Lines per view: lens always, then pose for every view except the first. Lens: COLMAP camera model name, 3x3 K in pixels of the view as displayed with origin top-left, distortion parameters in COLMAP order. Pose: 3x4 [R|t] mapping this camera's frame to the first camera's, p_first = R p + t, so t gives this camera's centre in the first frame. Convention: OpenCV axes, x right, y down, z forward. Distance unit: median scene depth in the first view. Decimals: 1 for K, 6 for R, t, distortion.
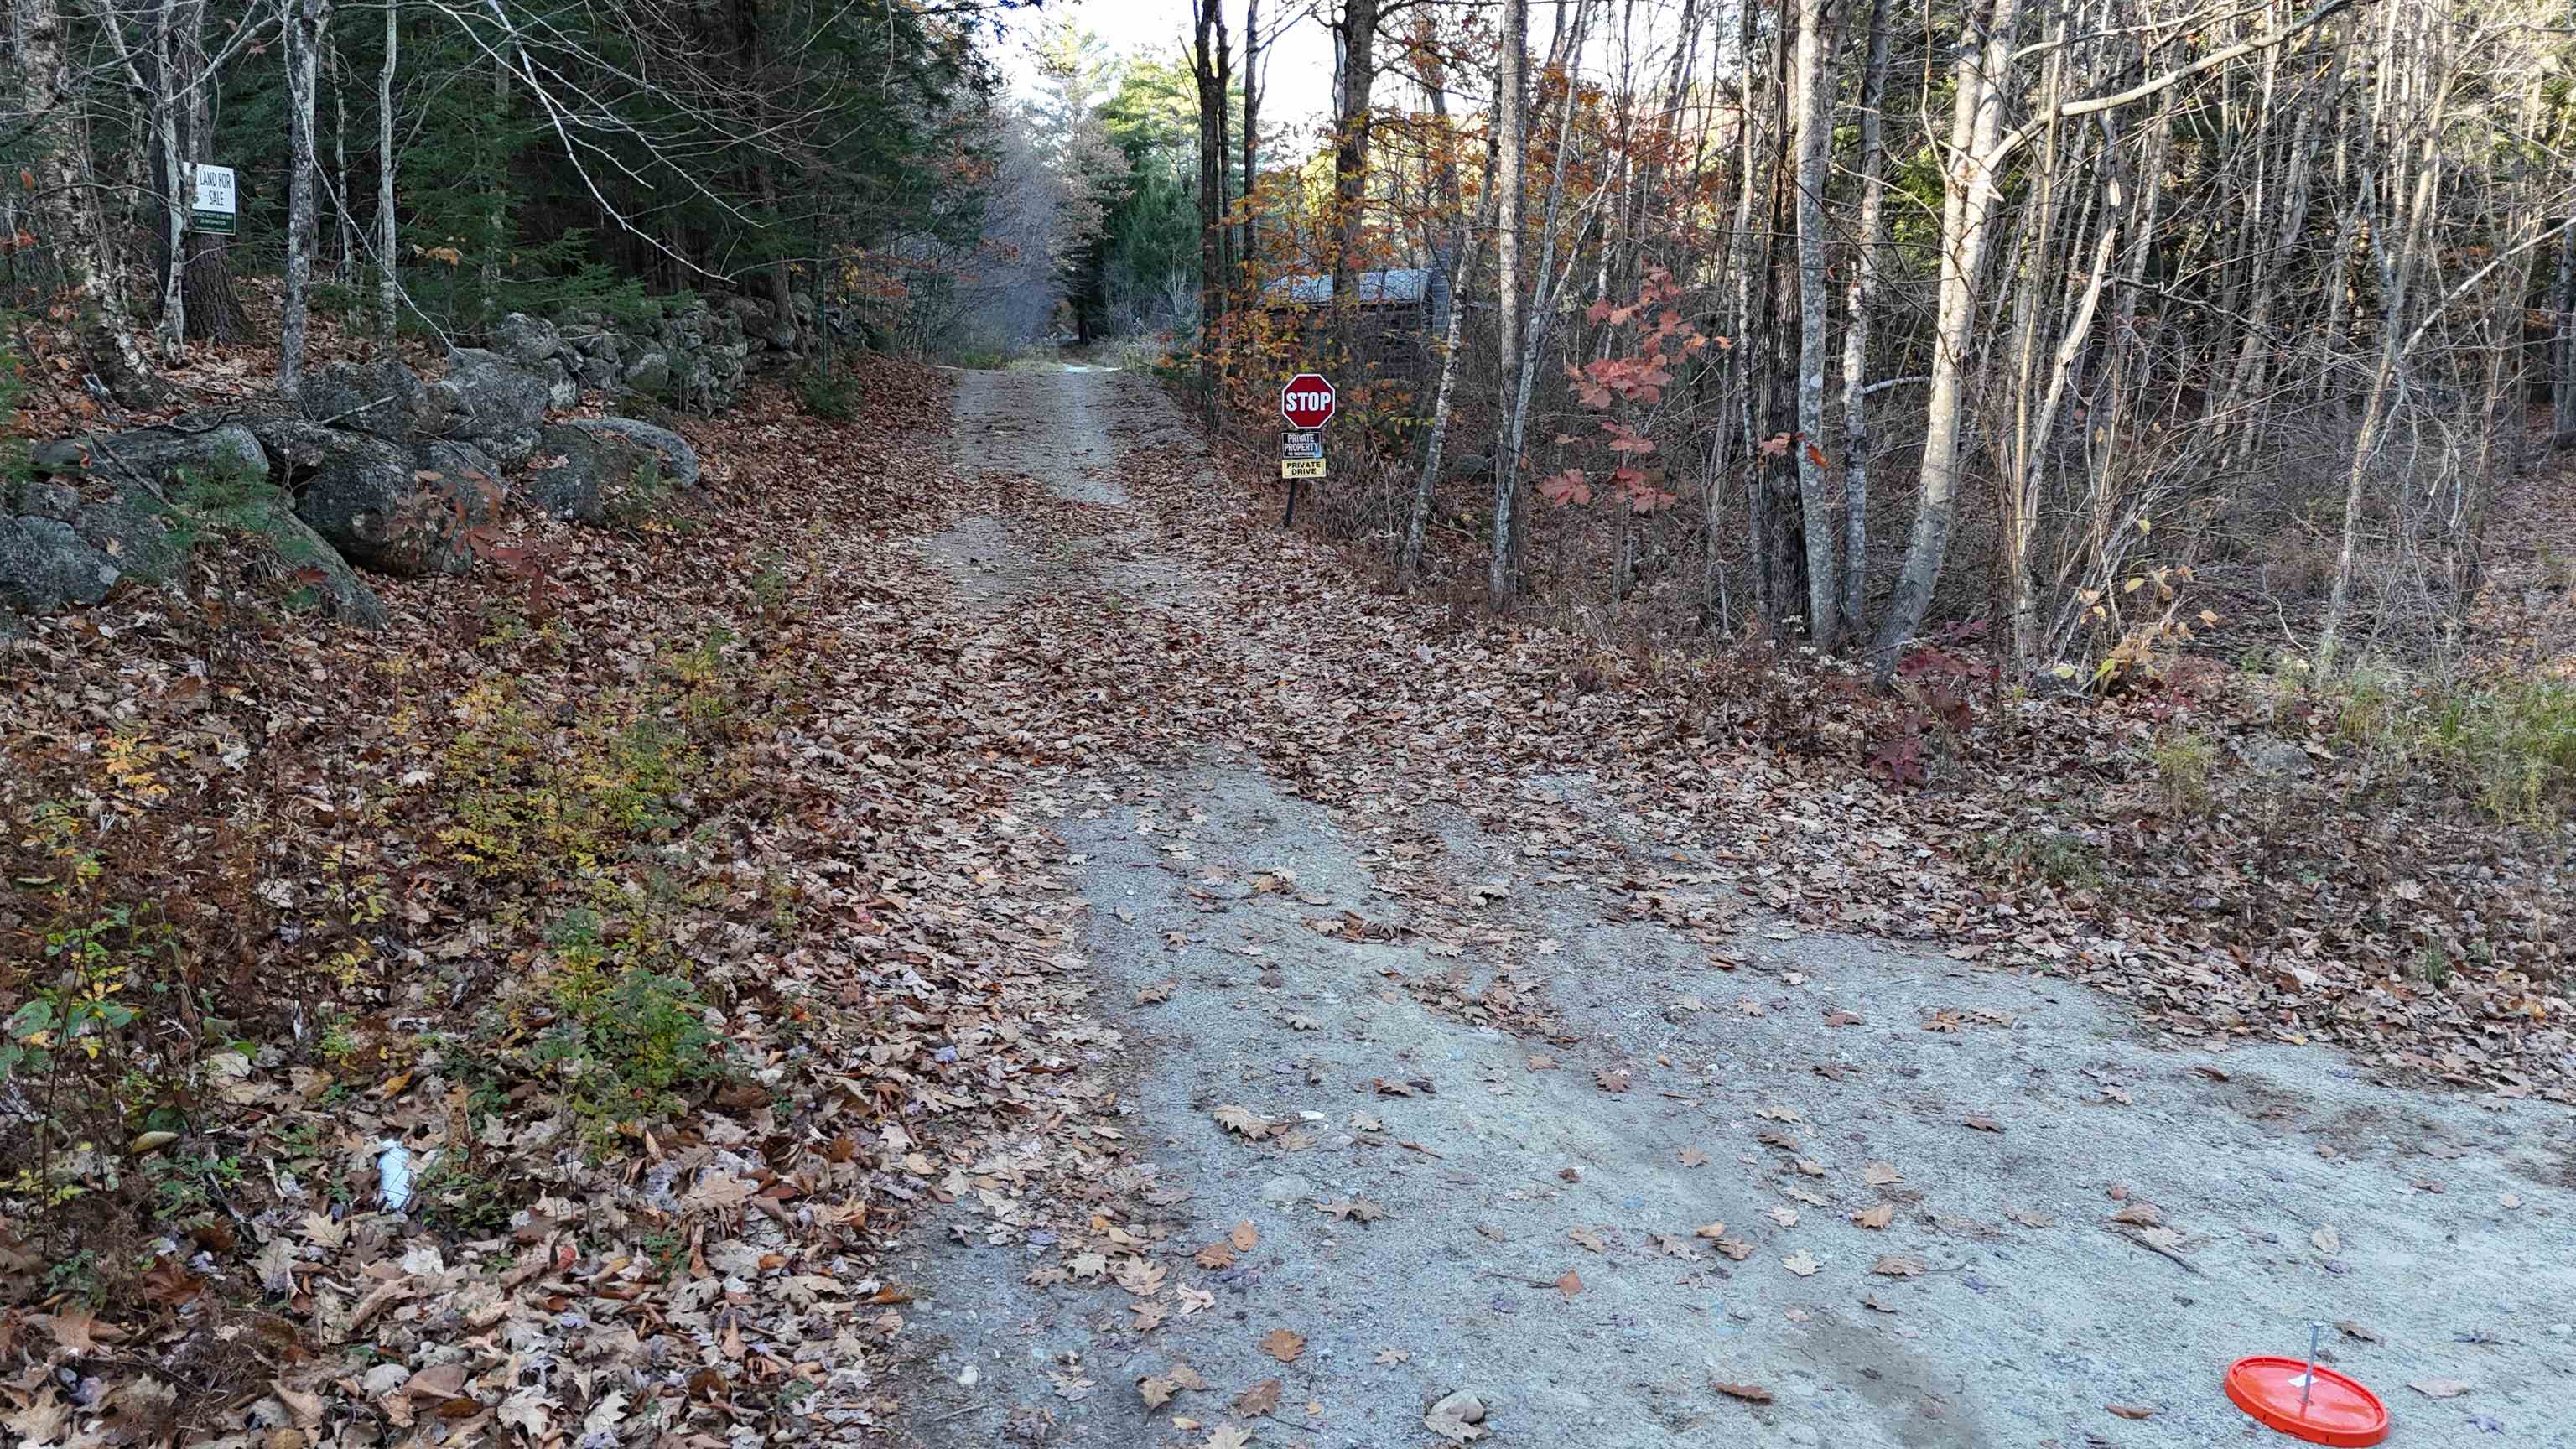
lens RADIAL K [[1795.6, 0, 1284.1], [0, 1795.6, 721.2], [0, 0, 1]] dist [0.006766, 0.000863]
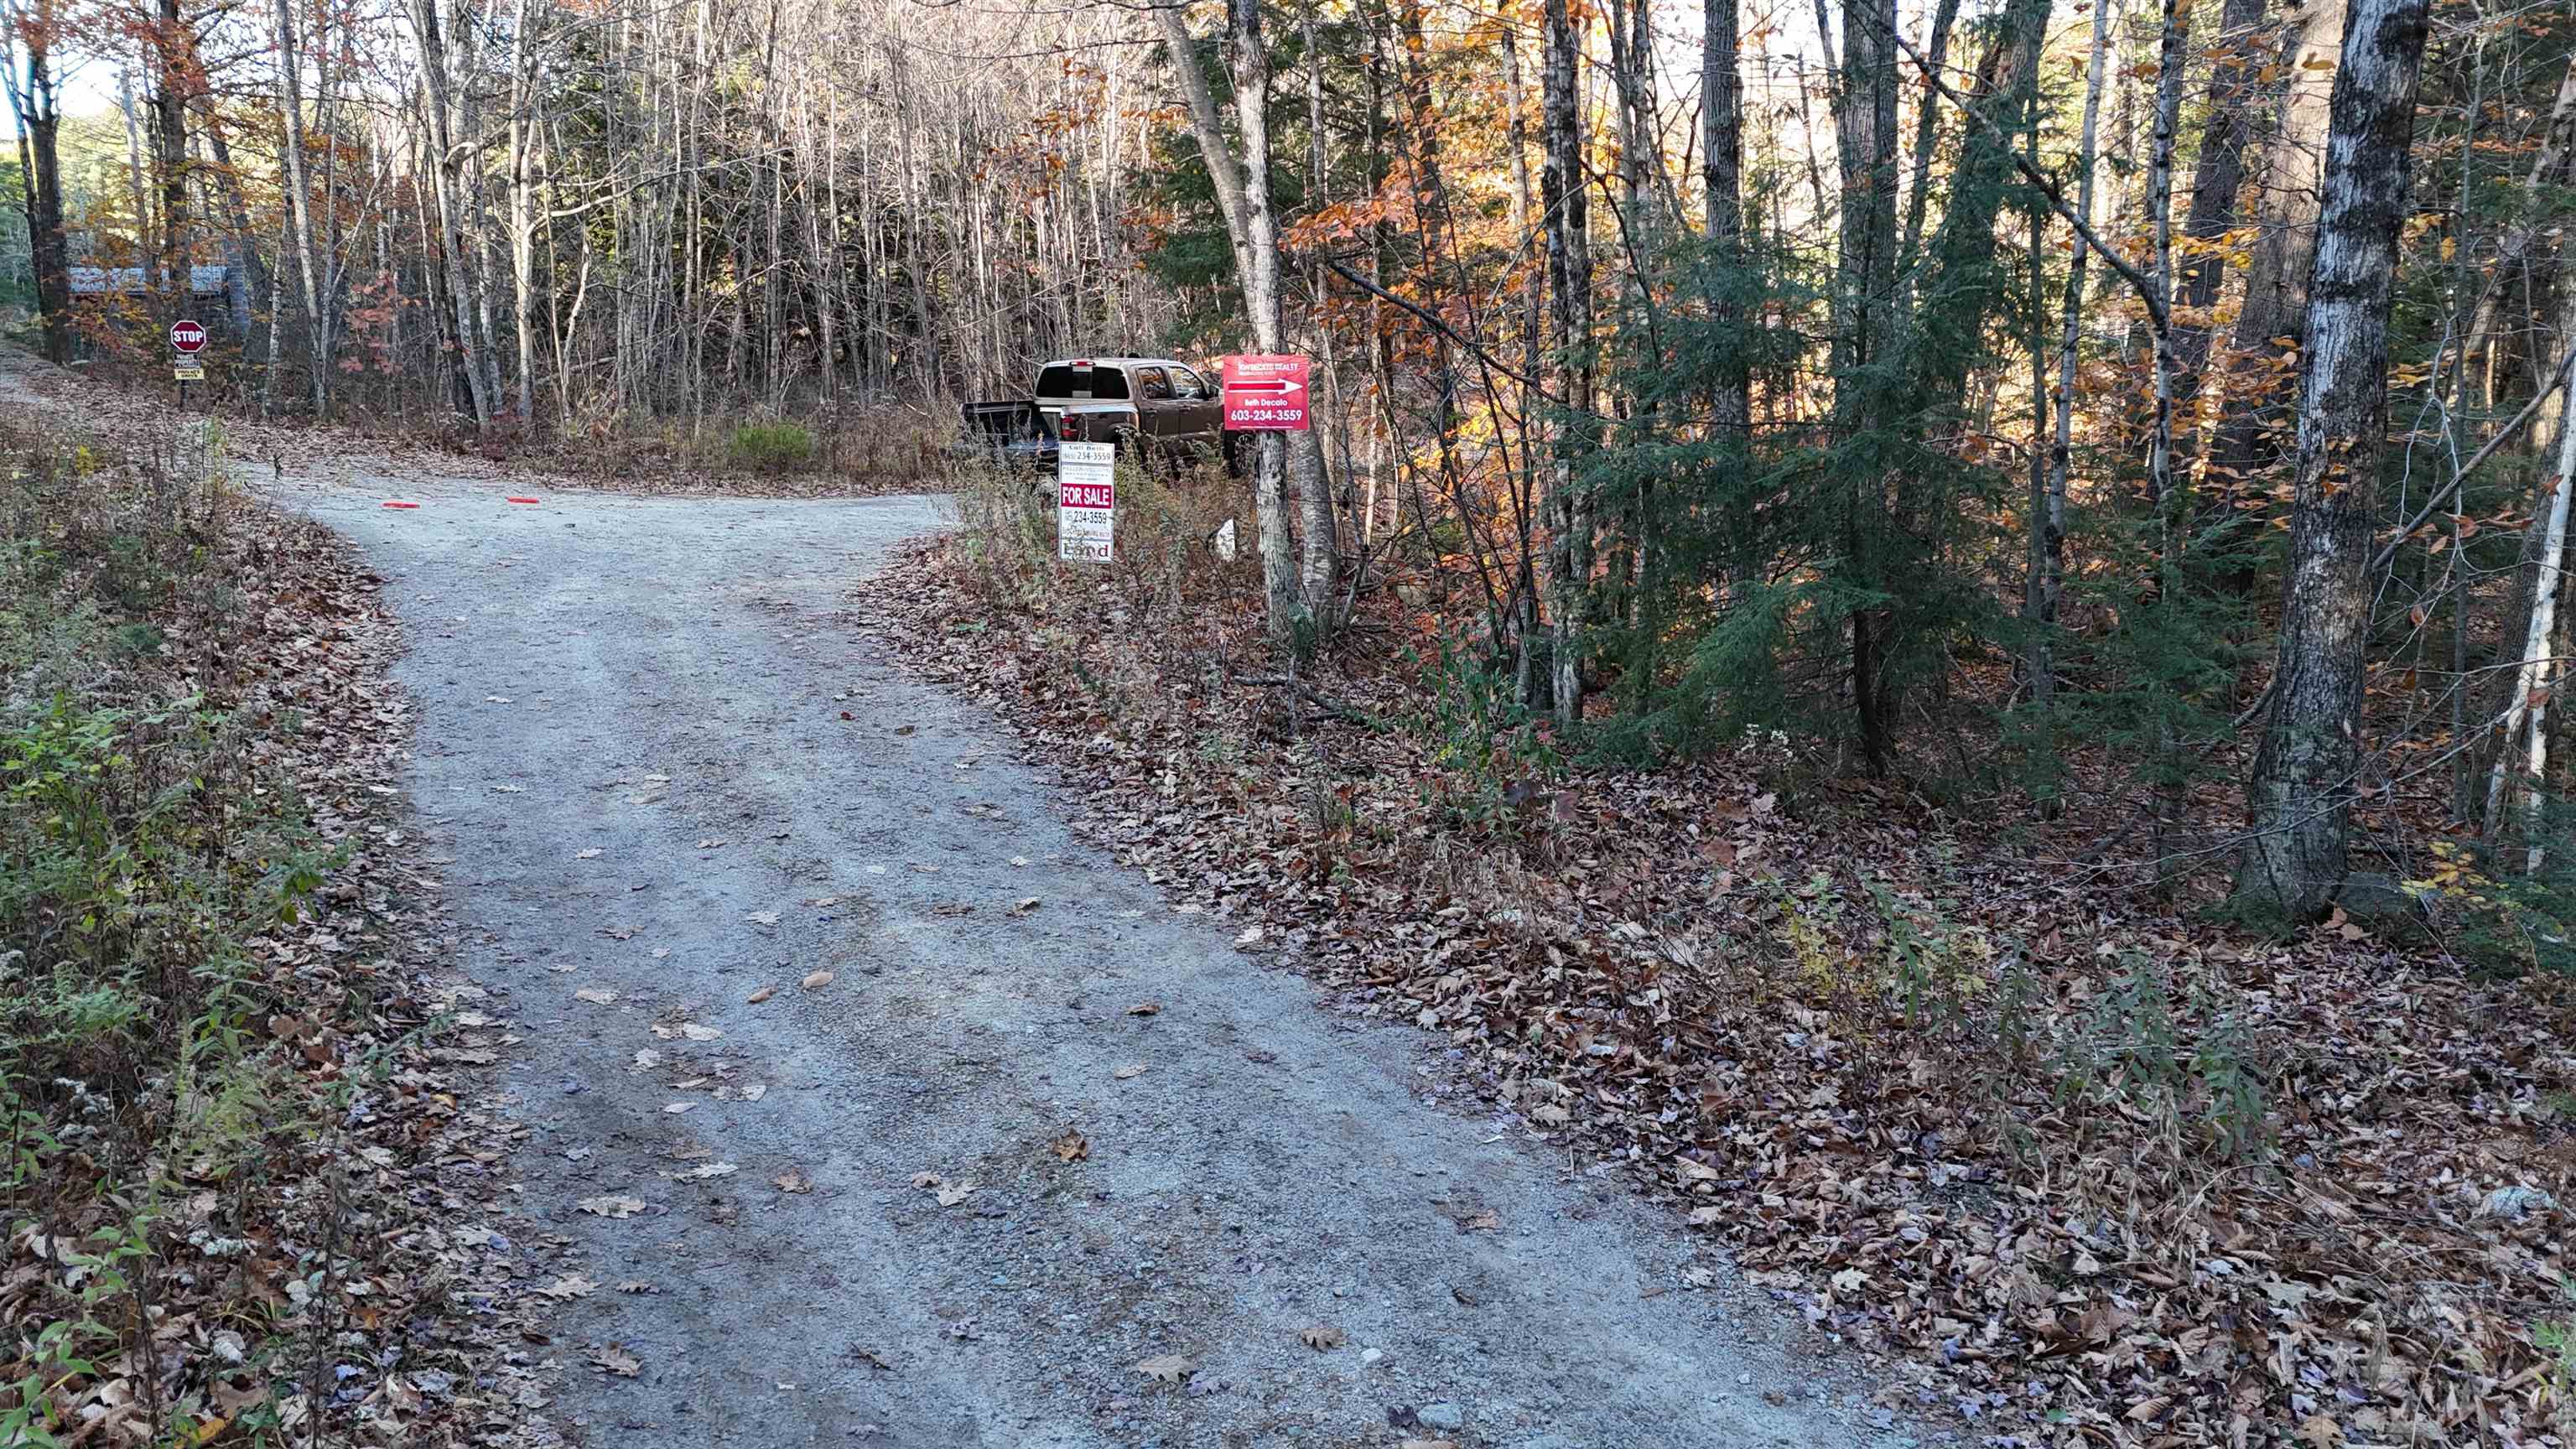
lens RADIAL K [[1795.6, 0, 1284.9], [0, 1795.6, 730.8], [0, 0, 1]] dist [0.006766, 0.000863]
pose [[0.815466, -0.099545, 0.570181, -0.175154], [0.102483, 0.994367, 0.027033, 0.305984], [-0.569660, 0.036389, 0.821074, -1.195906]]
